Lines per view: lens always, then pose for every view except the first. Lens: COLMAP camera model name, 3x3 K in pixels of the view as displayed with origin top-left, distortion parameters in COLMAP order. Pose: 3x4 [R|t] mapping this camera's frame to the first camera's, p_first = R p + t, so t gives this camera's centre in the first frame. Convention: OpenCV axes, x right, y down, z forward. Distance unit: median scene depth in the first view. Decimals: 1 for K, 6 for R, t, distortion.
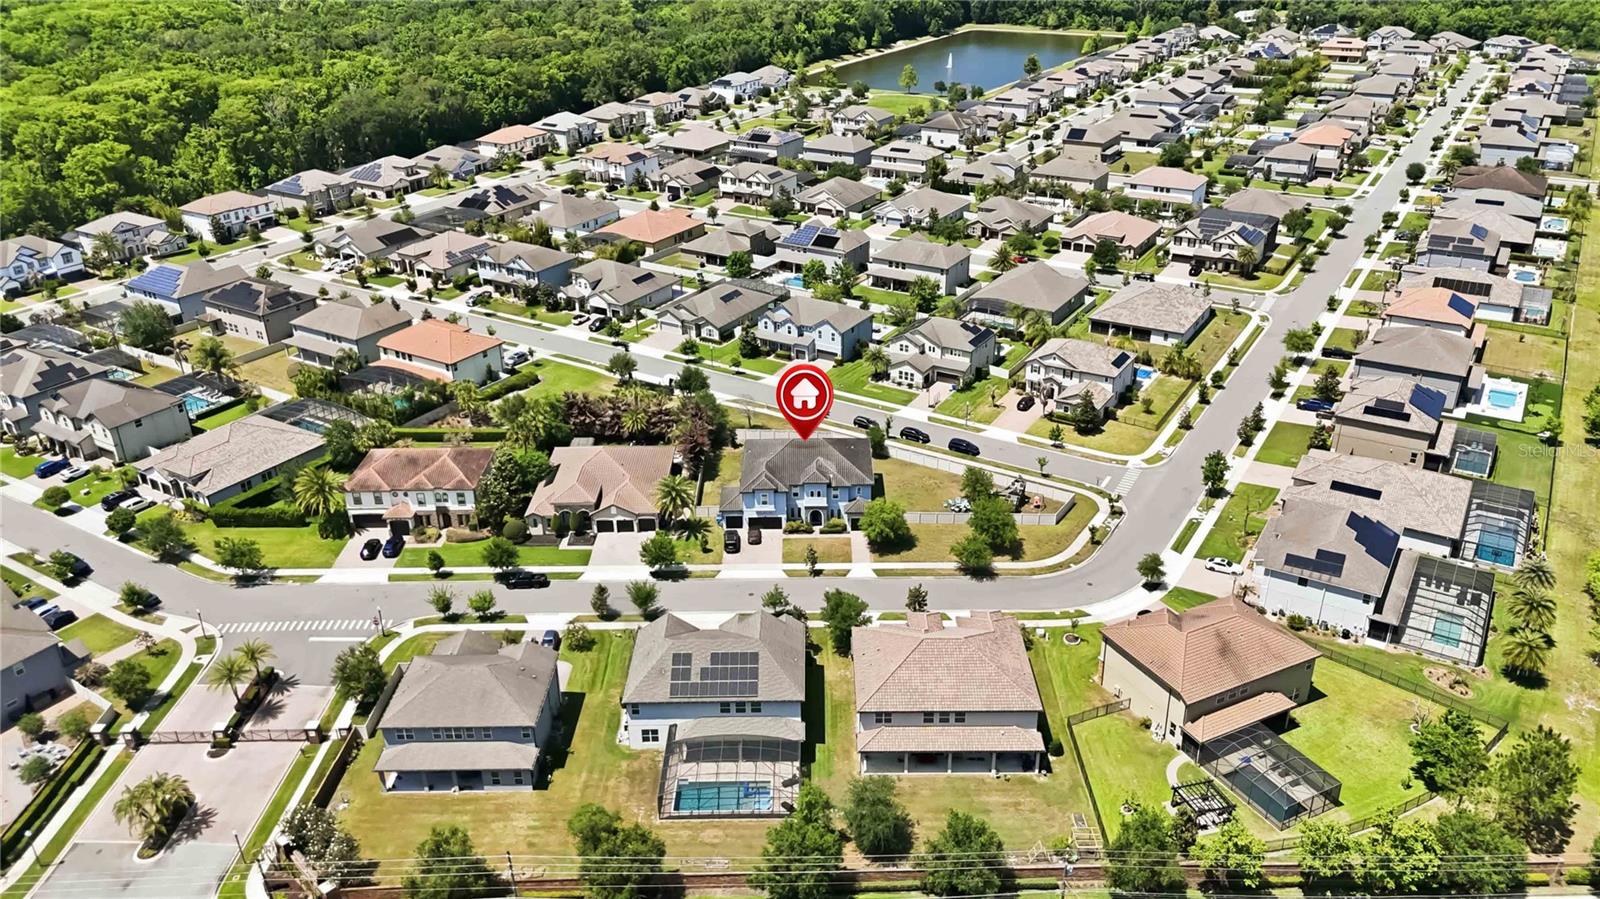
lens RADIAL K [[1191.4, 0, 805.7], [0, 1191.4, 446.6], [0, 0, 1]] dist [0.067866, -0.004734]
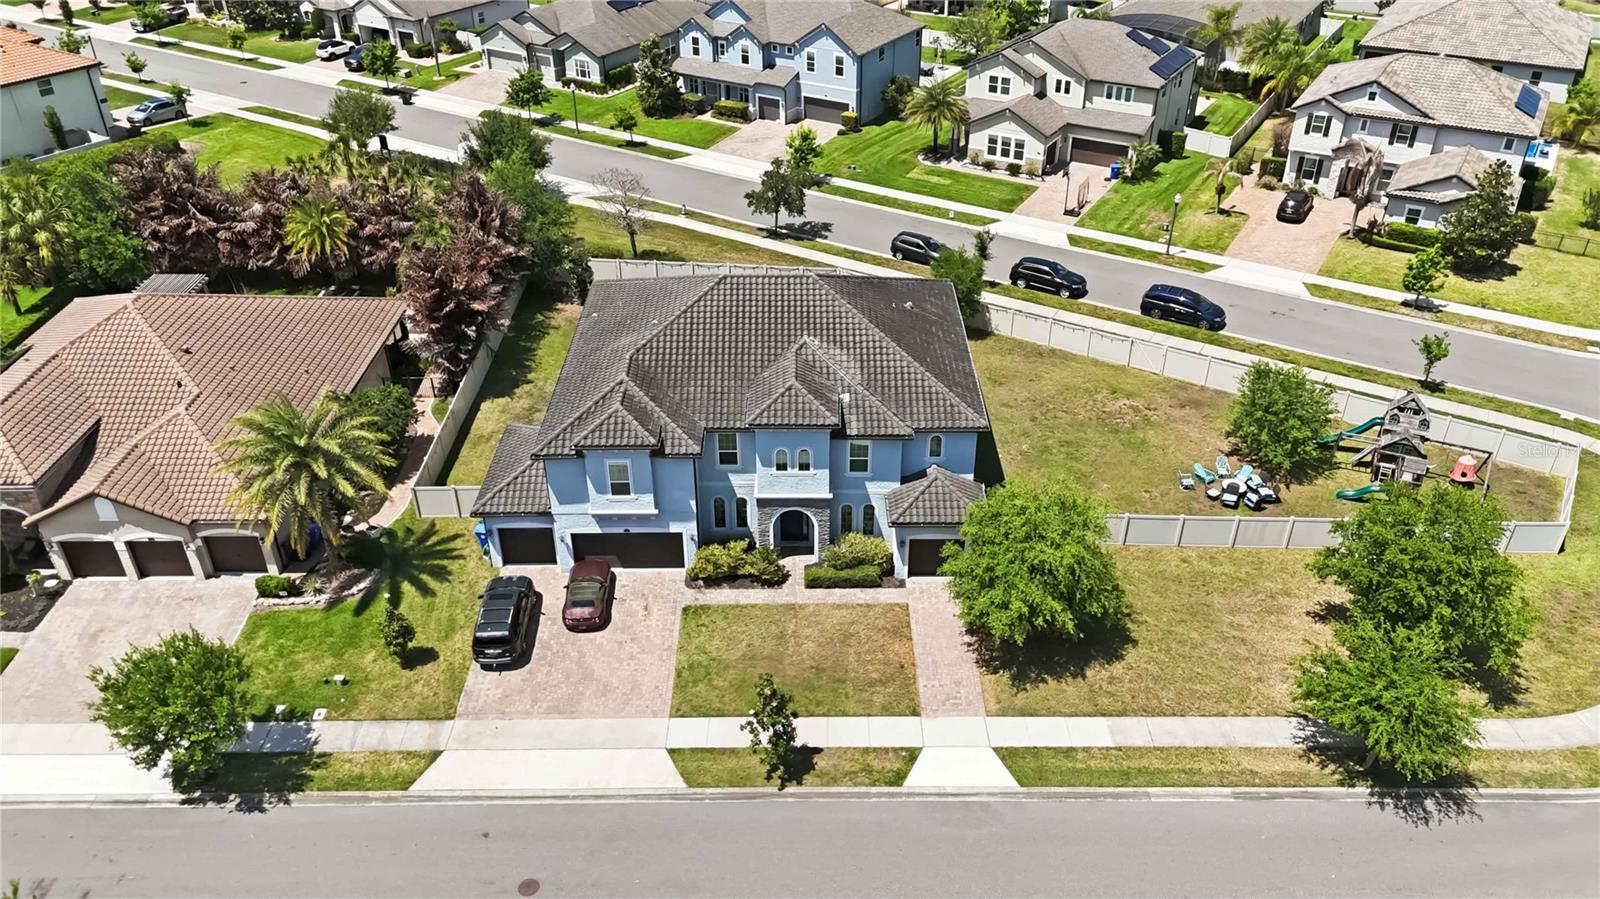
lens RADIAL K [[1191.4, 0, 805.7], [0, 1191.4, 446.6], [0, 0, 1]] dist [0.067866, -0.004734]
pose [[0.999933, 0.006016, 0.009932, 0.007037], [-0.007062, 0.994021, 0.108964, 0.003338], [-0.009217, -0.109027, 0.993996, 0.578062]]
